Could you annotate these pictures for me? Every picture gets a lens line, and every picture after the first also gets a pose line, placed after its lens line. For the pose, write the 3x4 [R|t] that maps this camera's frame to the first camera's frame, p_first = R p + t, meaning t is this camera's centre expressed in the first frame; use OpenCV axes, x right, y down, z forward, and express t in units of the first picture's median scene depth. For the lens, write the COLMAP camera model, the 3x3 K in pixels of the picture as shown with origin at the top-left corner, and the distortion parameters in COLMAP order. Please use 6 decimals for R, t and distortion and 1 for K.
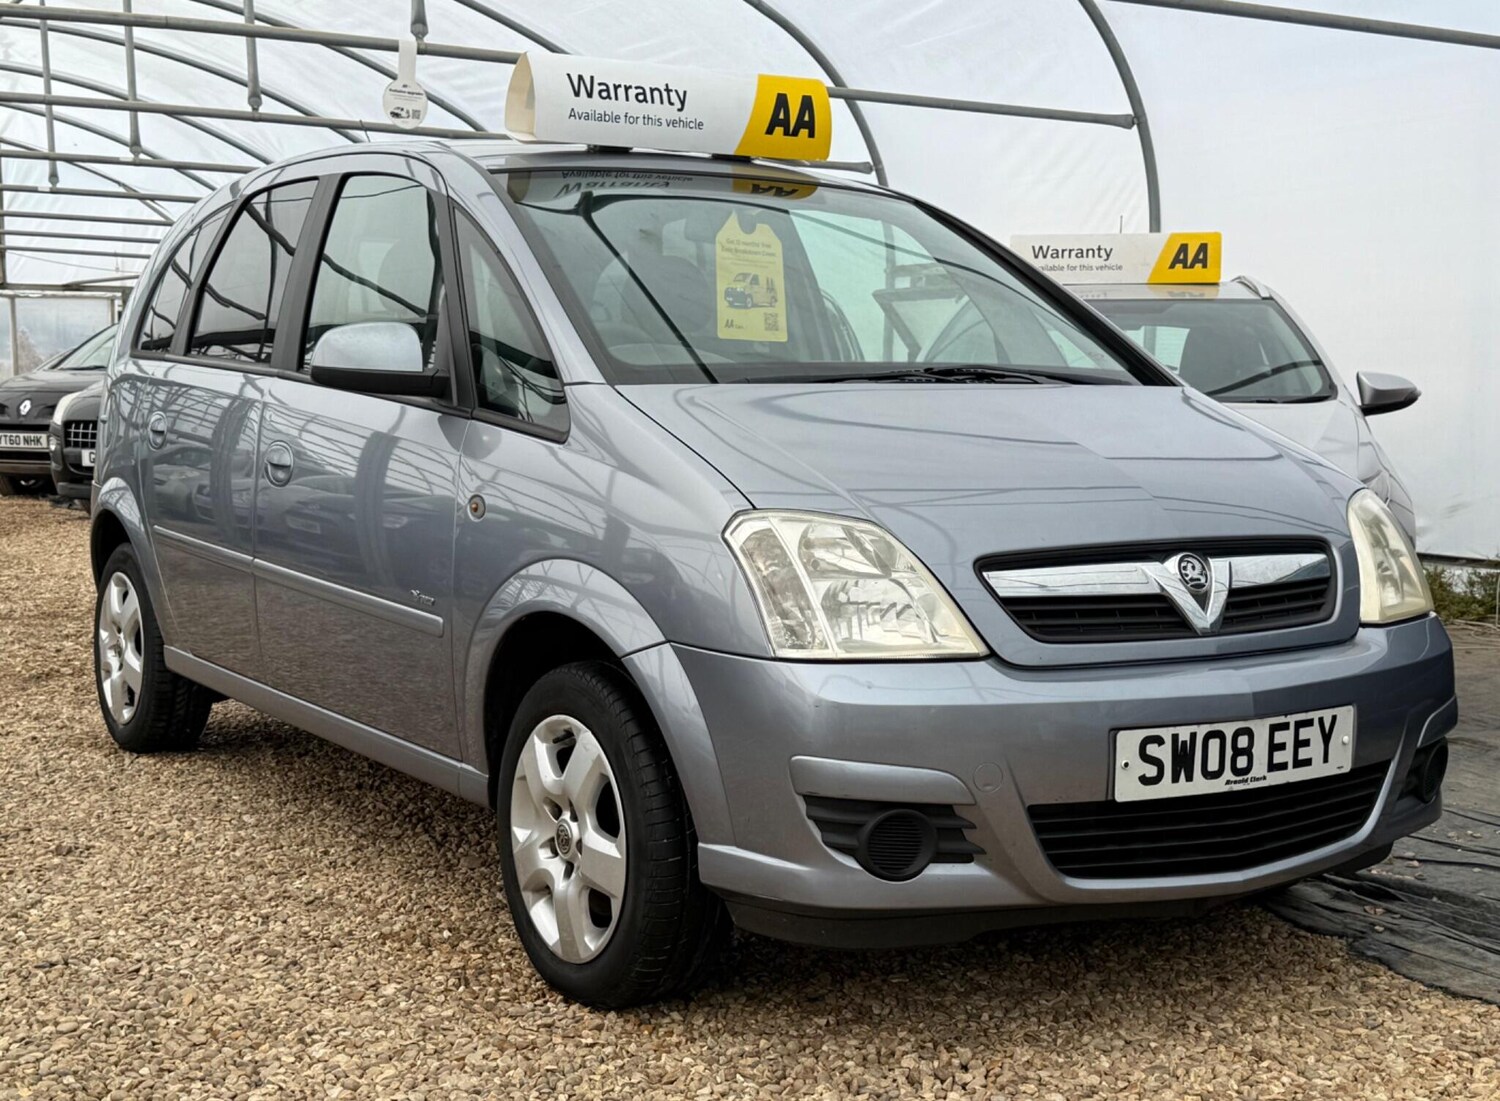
lens RADIAL K [[1965.2, 0, 762.0], [0, 1965.2, 560.1], [0, 0, 1]] dist [0.108889, 0.000000]
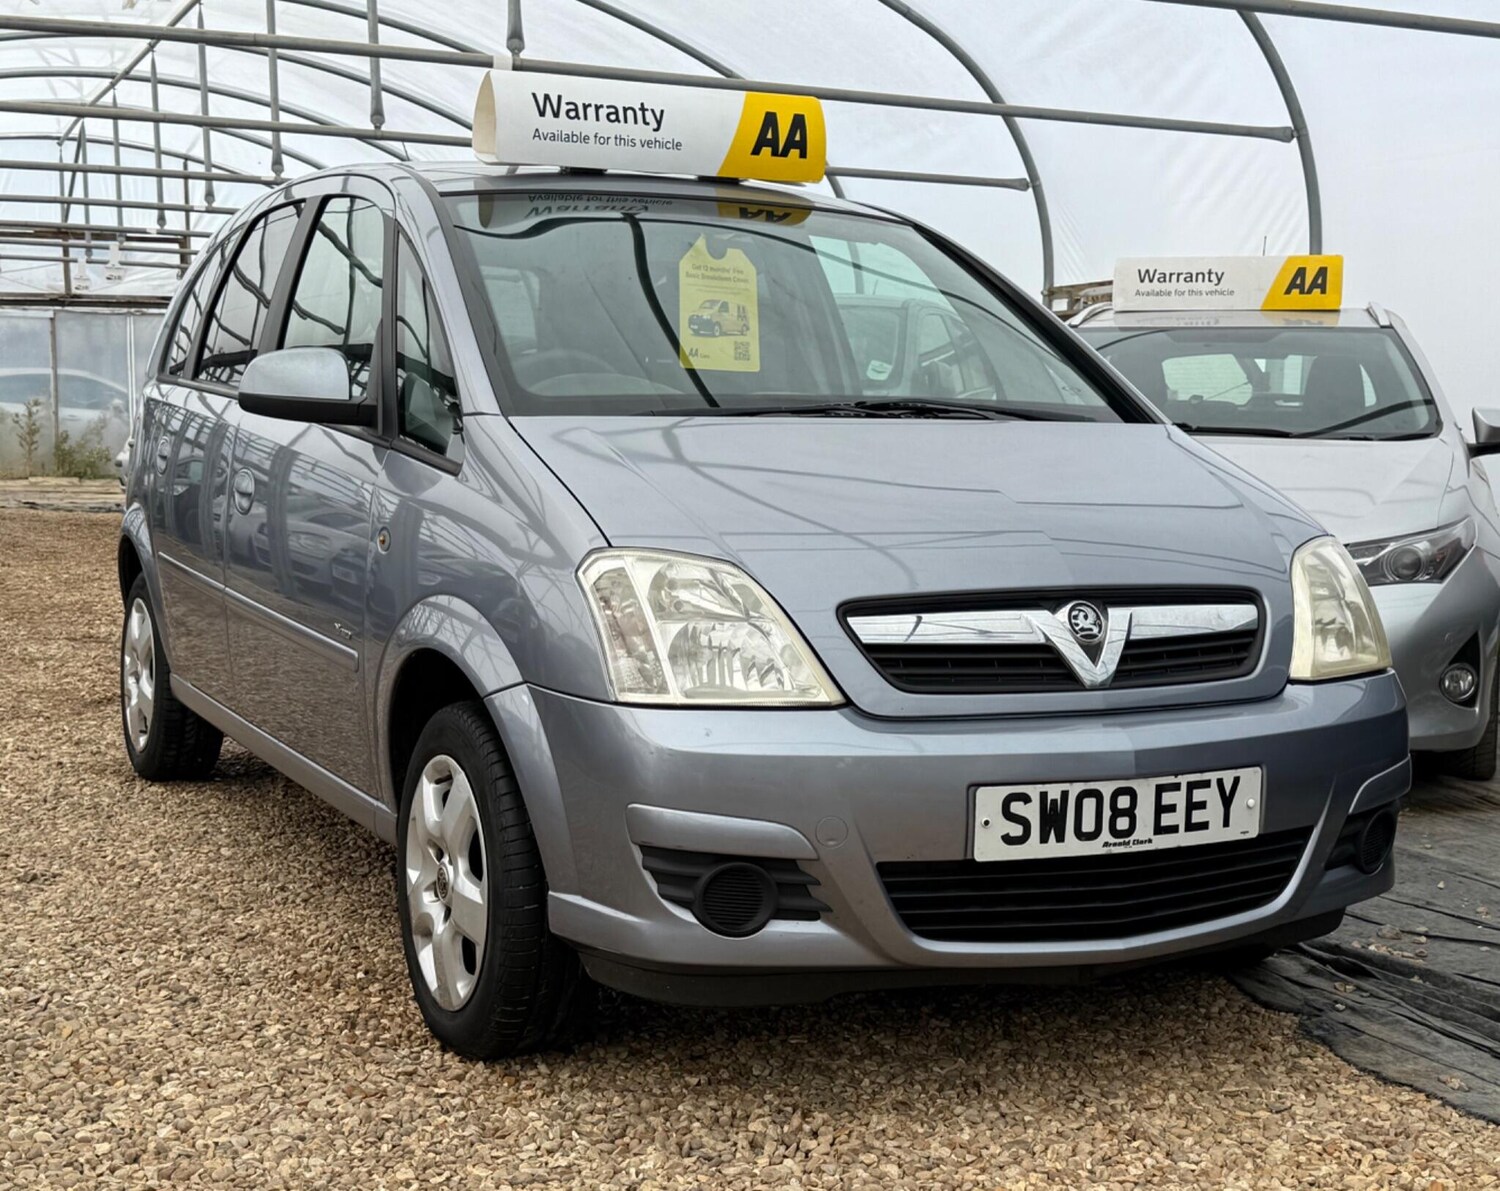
lens RADIAL K [[2064.2, 0, 776.1], [0, 2064.2, 602.8], [0, 0, 1]] dist [0.114605, 0.000000]
pose [[0.994539, 0.019946, -0.102440, 0.168736], [-0.019584, 0.999798, 0.004539, -0.004402], [0.102510, -0.002508, 0.994729, -0.000790]]
